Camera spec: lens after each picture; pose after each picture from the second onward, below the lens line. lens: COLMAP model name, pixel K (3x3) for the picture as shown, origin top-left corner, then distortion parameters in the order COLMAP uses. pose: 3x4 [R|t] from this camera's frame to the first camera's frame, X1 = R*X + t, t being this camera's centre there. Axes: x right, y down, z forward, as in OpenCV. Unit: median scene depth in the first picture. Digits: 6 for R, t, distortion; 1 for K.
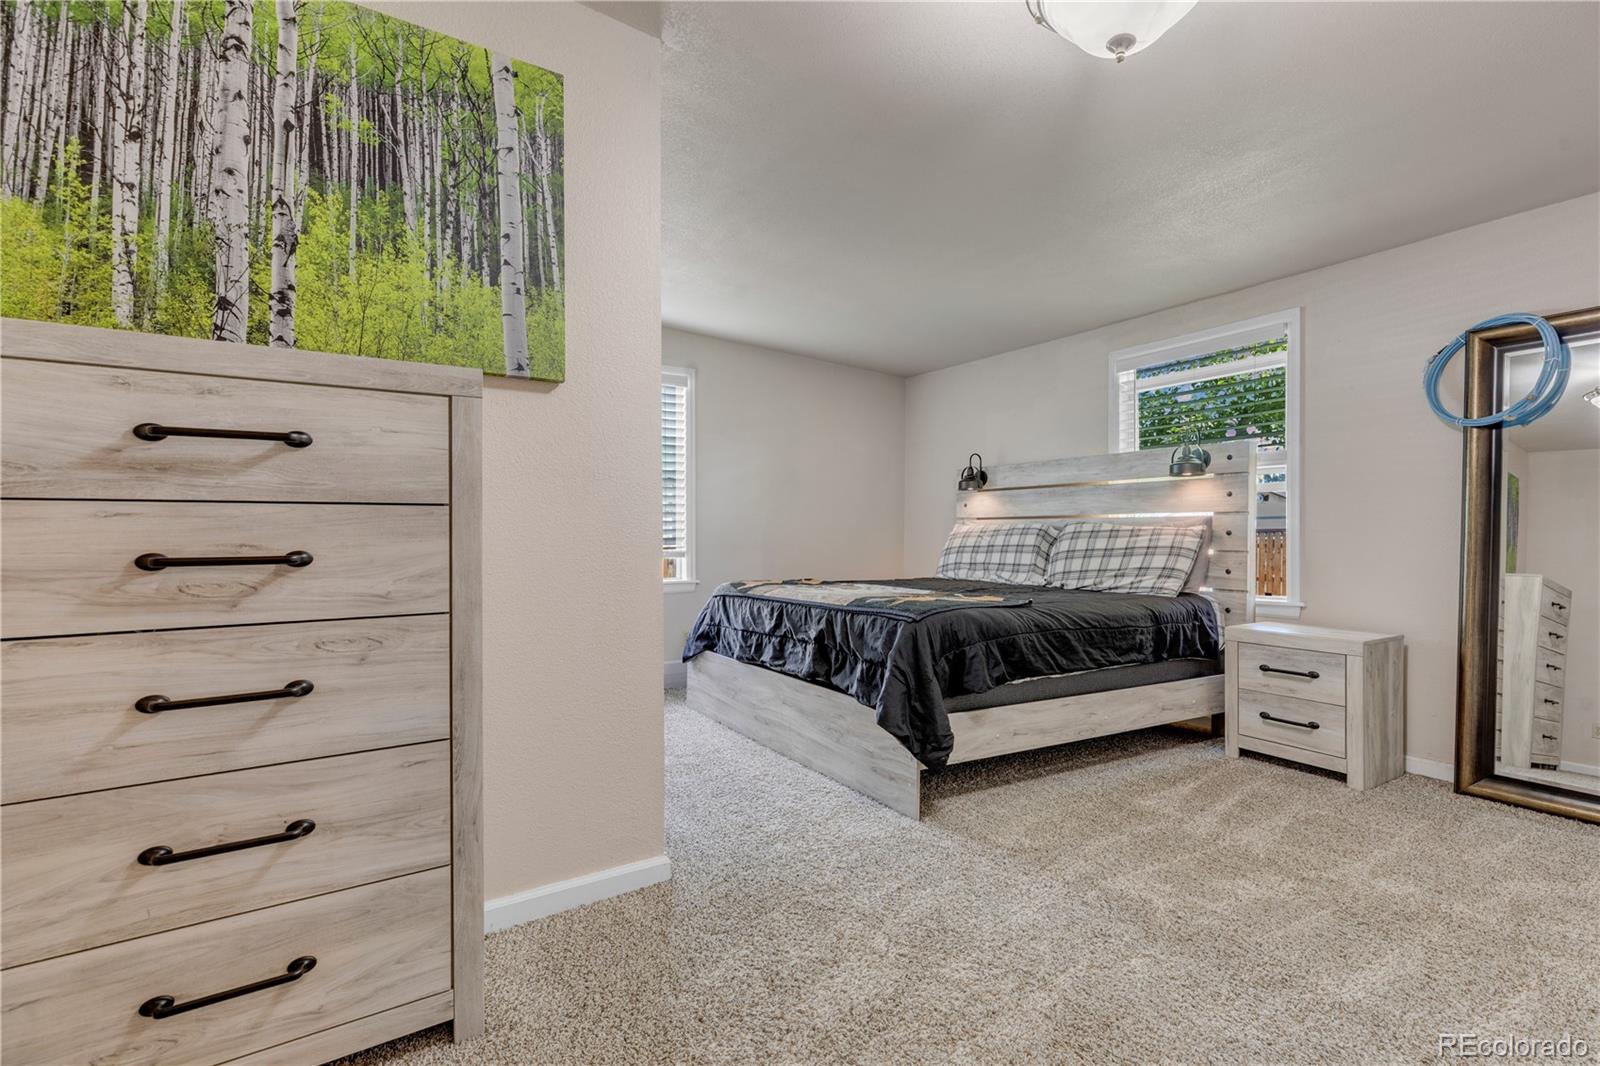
lens RADIAL K [[732.9, 0, 802.7], [0, 732.9, 535.1], [0, 0, 1]] dist [-0.006019, -0.000385]
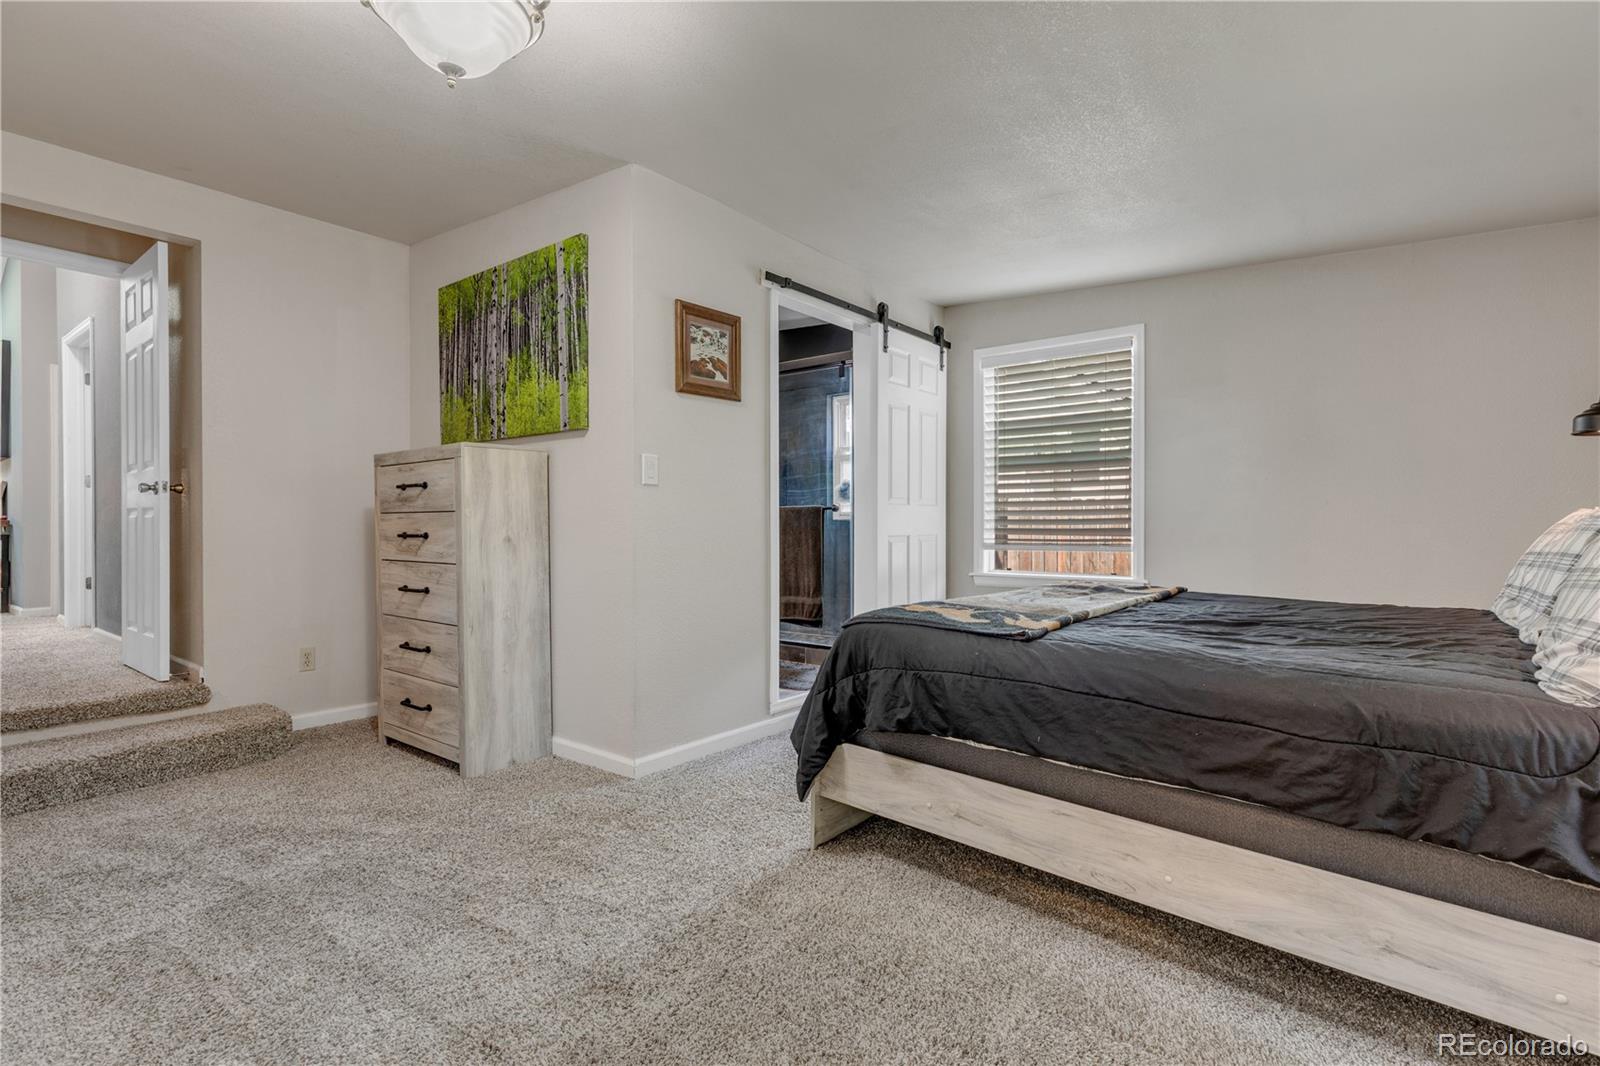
lens RADIAL K [[732.9, 0, 800.3], [0, 732.9, 524.1], [0, 0, 1]] dist [-0.006019, -0.000385]
pose [[0.322469, 0.005400, -0.946564, 1.482022], [0.000846, 0.999982, 0.005993, -0.013421], [0.946579, -0.002733, 0.322459, 1.052853]]
